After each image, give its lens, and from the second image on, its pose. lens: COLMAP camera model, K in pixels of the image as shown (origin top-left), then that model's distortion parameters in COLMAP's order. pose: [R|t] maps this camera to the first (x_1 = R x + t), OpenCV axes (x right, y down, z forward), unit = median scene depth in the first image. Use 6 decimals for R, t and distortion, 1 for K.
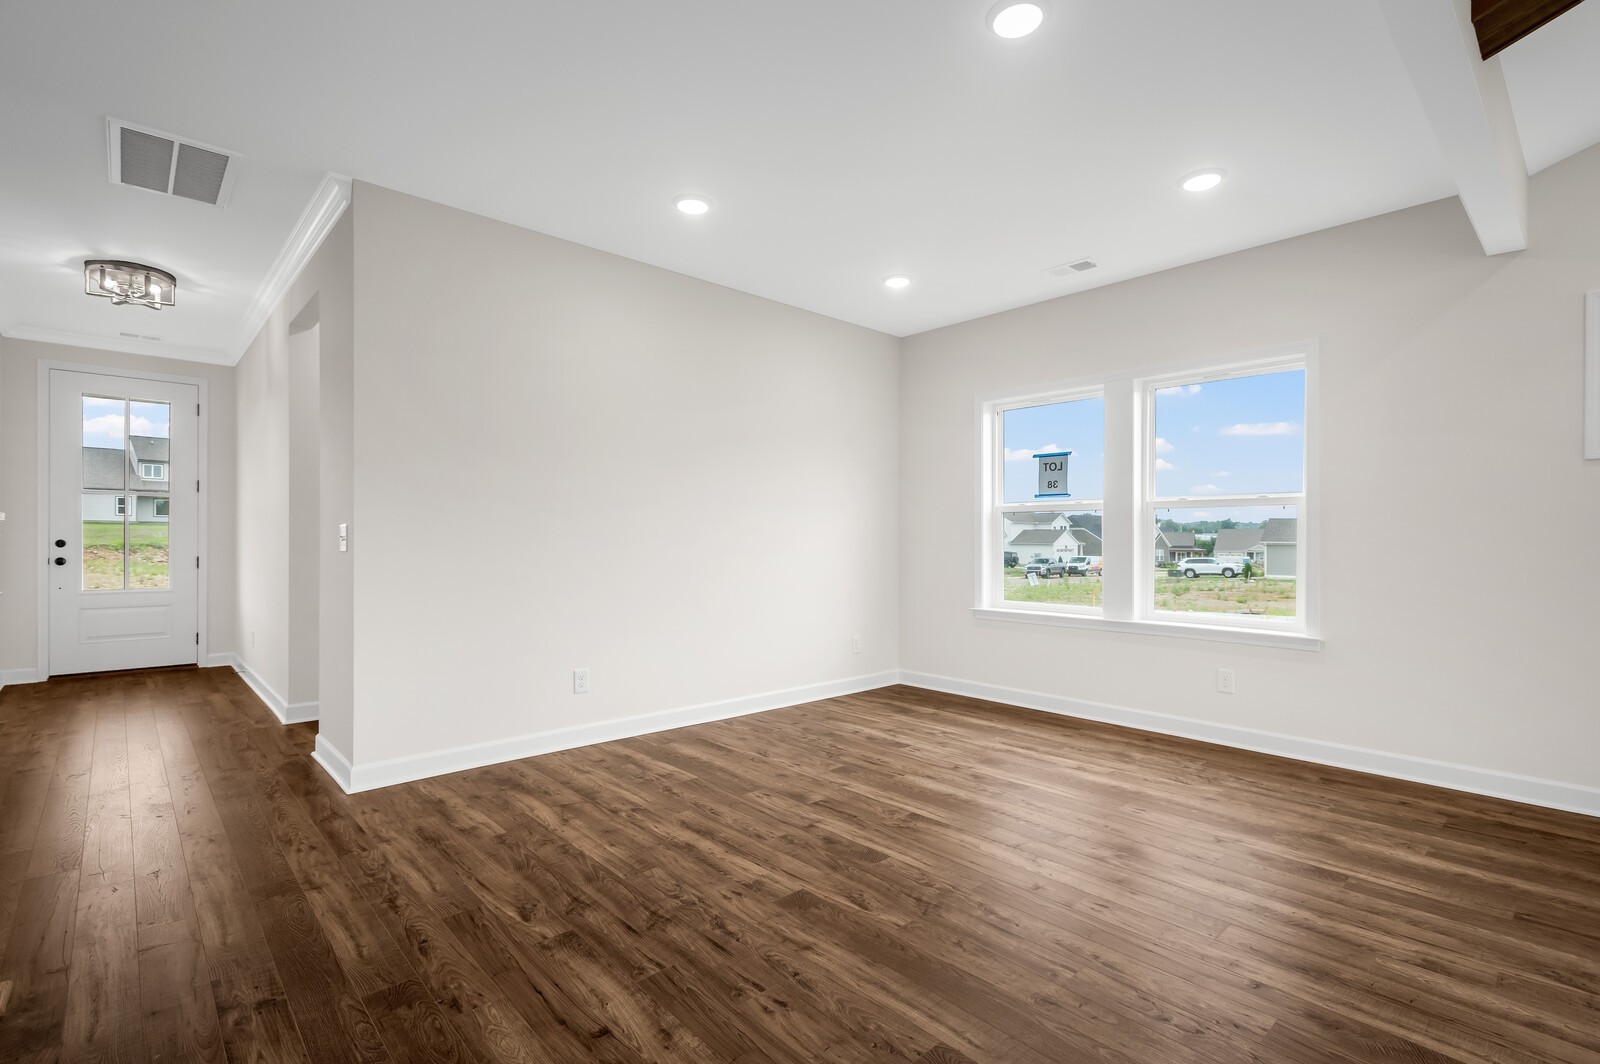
lens RADIAL K [[747.6, 0, 791.3], [0, 747.6, 535.6], [0, 0, 1]] dist [0.014315, -0.004167]
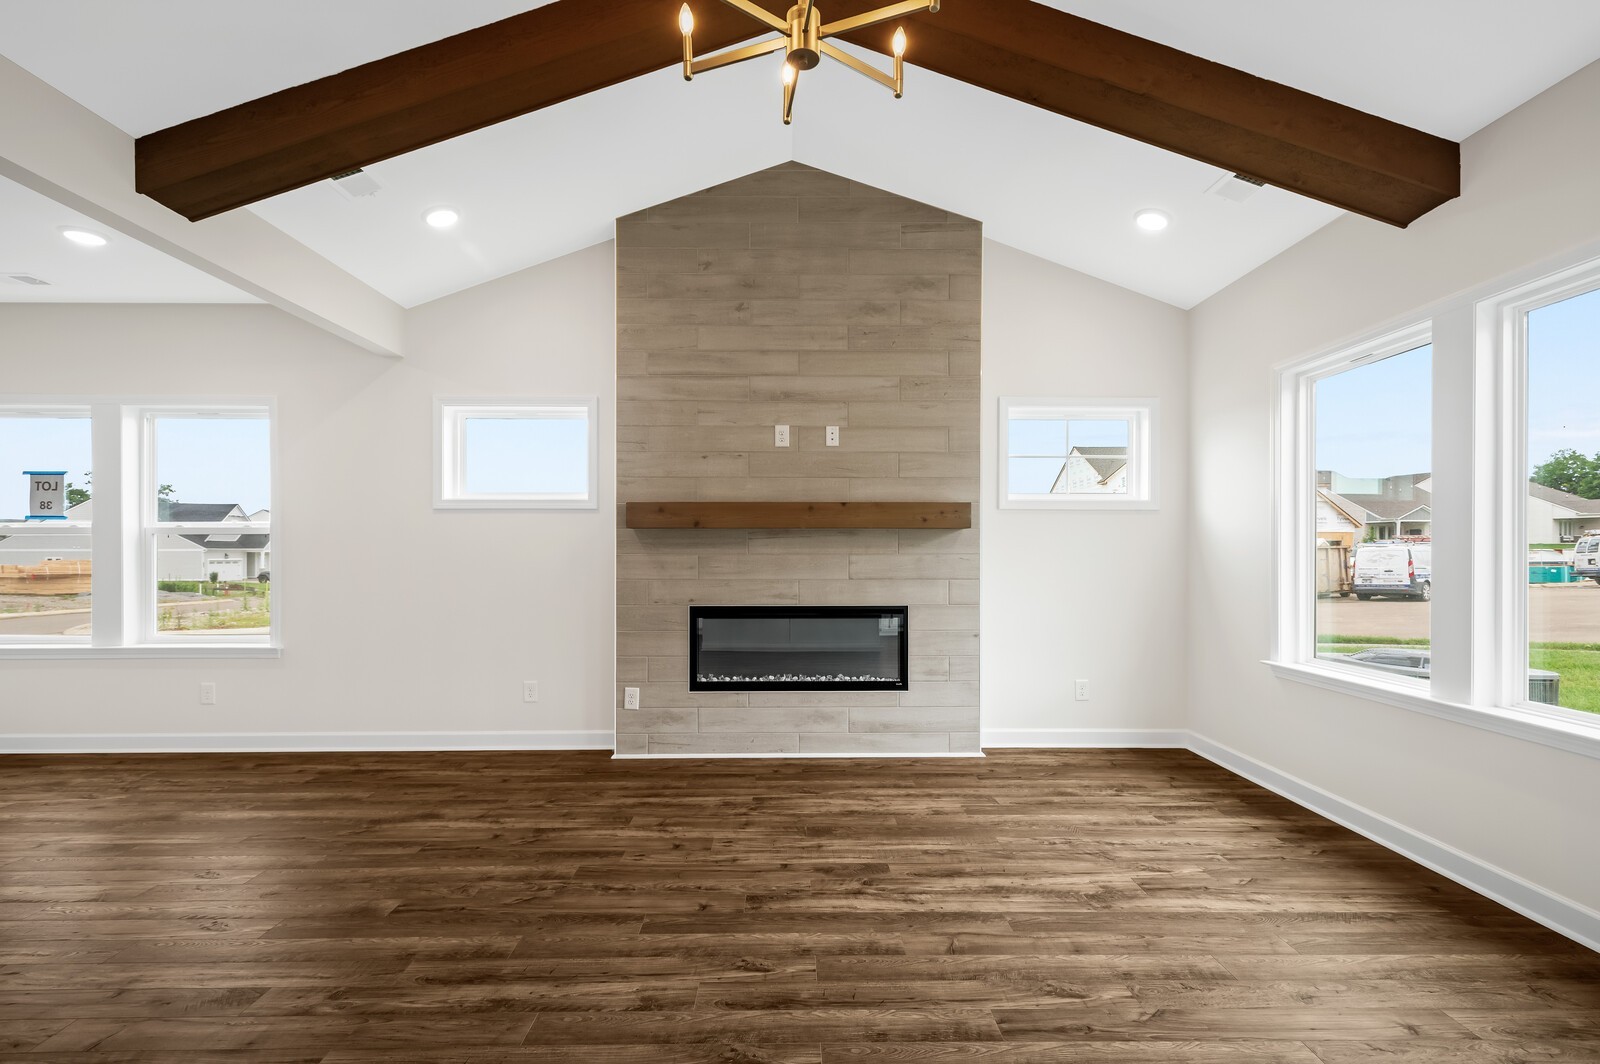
lens RADIAL K [[747.6, 0, 800.8], [0, 747.6, 545.5], [0, 0, 1]] dist [0.014315, -0.004167]
pose [[0.662986, 0.002779, 0.748627, 0.454278], [0.000788, 0.999990, -0.004410, -0.023655], [-0.748632, 0.003514, 0.662977, -0.525747]]
